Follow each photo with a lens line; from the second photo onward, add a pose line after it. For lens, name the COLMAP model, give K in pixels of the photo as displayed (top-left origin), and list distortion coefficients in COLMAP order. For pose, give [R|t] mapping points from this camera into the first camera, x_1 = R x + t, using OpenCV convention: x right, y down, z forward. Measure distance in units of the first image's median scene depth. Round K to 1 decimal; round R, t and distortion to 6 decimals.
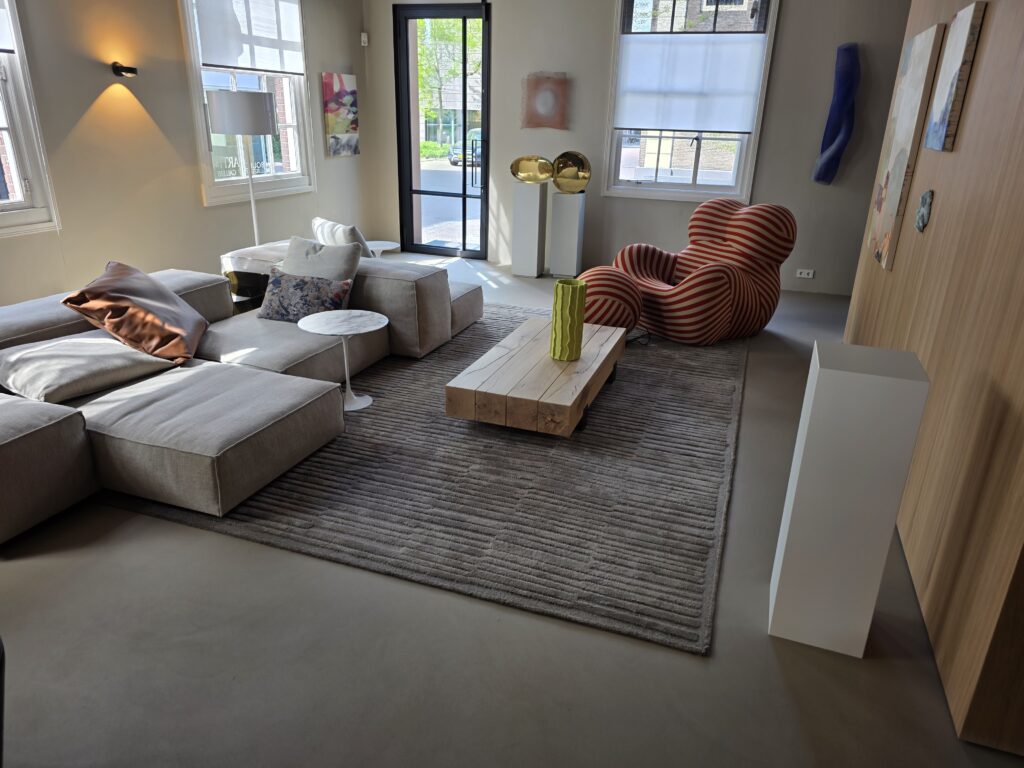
lens RADIAL K [[697.5, 0, 518.3], [0, 697.5, 371.3], [0, 0, 1]] dist [0.067426, -0.055755]
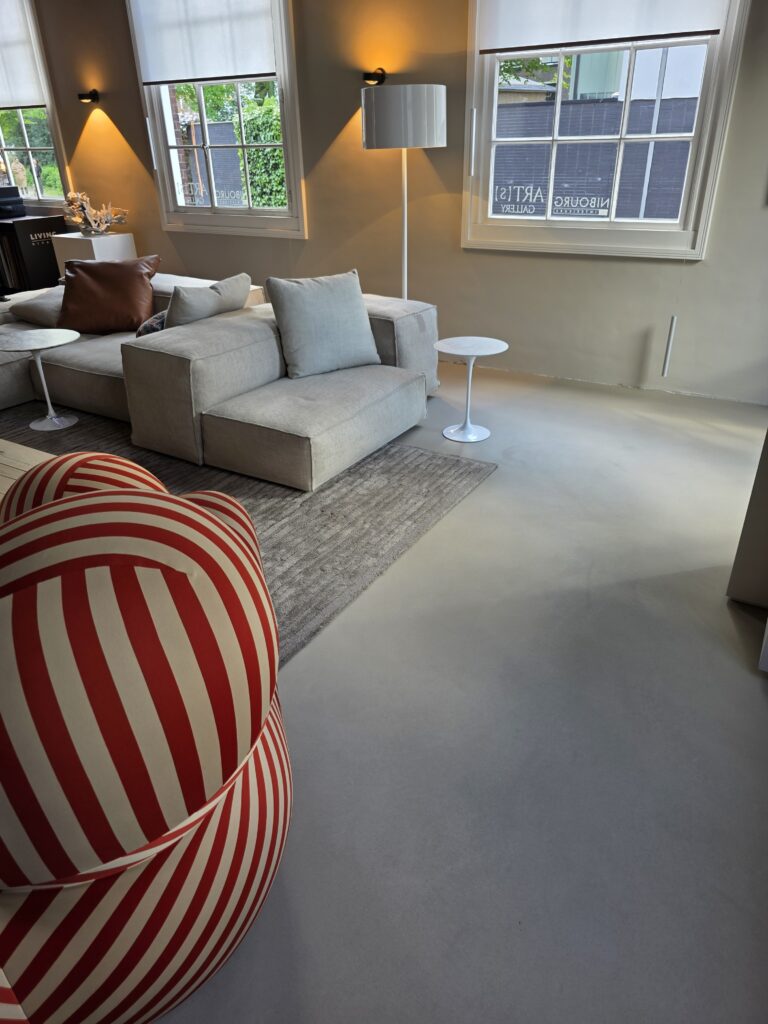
lens RADIAL K [[697.5, 0, 384.5], [0, 697.5, 523.3], [0, 0, 1]] dist [0.067426, -0.055755]
pose [[-0.261746, 0.448598, -0.854546, 0.564547], [-0.313209, 0.798012, 0.514856, -0.492078], [0.912901, 0.402413, -0.068372, 1.470364]]
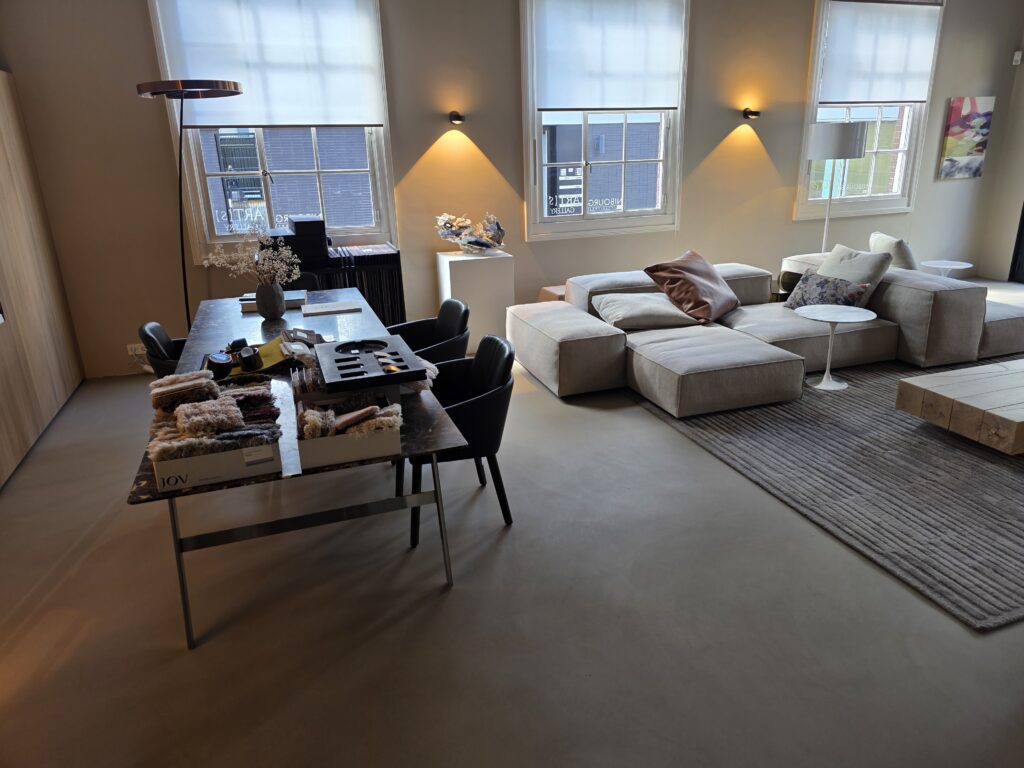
lens RADIAL K [[683.9, 0, 512.0], [0, 683.9, 384.0], [0, 0, 1]] dist [0.051638, -0.051077]
pose [[0.620820, 0.218079, -0.753010, 0.277045], [-0.232466, 0.968539, 0.088841, 0.059616], [0.748694, 0.119895, 0.651984, -0.126343]]
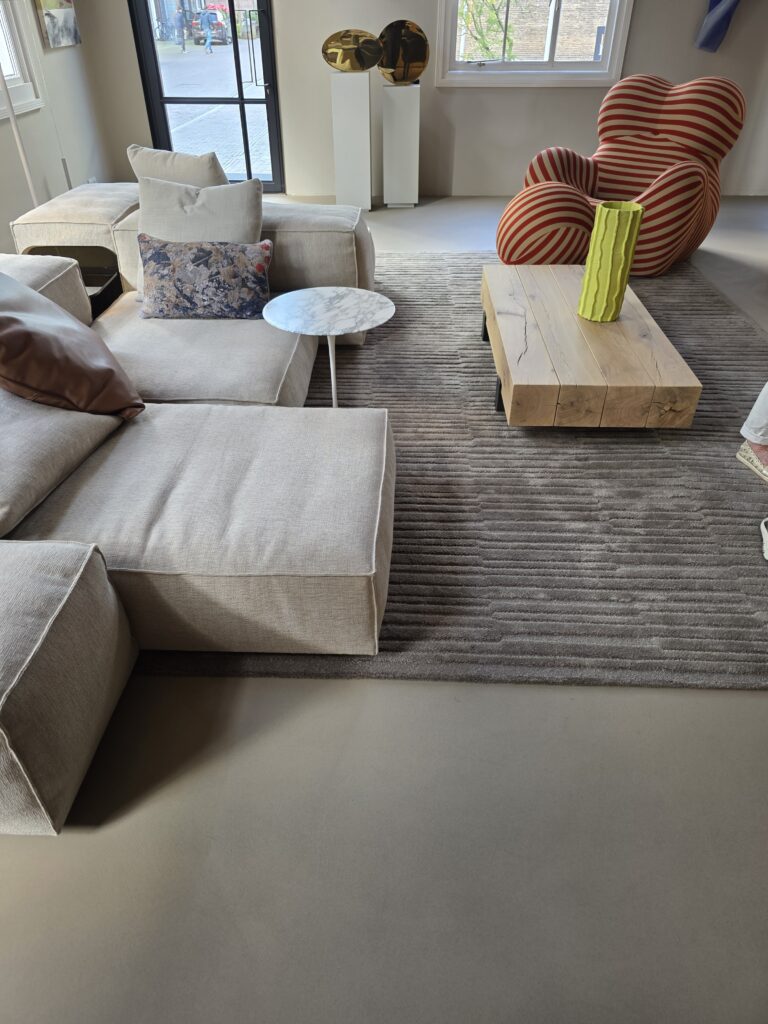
lens RADIAL K [[697.5, 0, 384.5], [0, 697.5, 523.3], [0, 0, 1]] dist [0.067426, -0.055755]
pose [[0.953375, -0.203351, 0.222988, -0.347589], [0.131685, 0.945153, 0.298905, -0.063589], [-0.271541, -0.255605, 0.927864, 0.285890]]
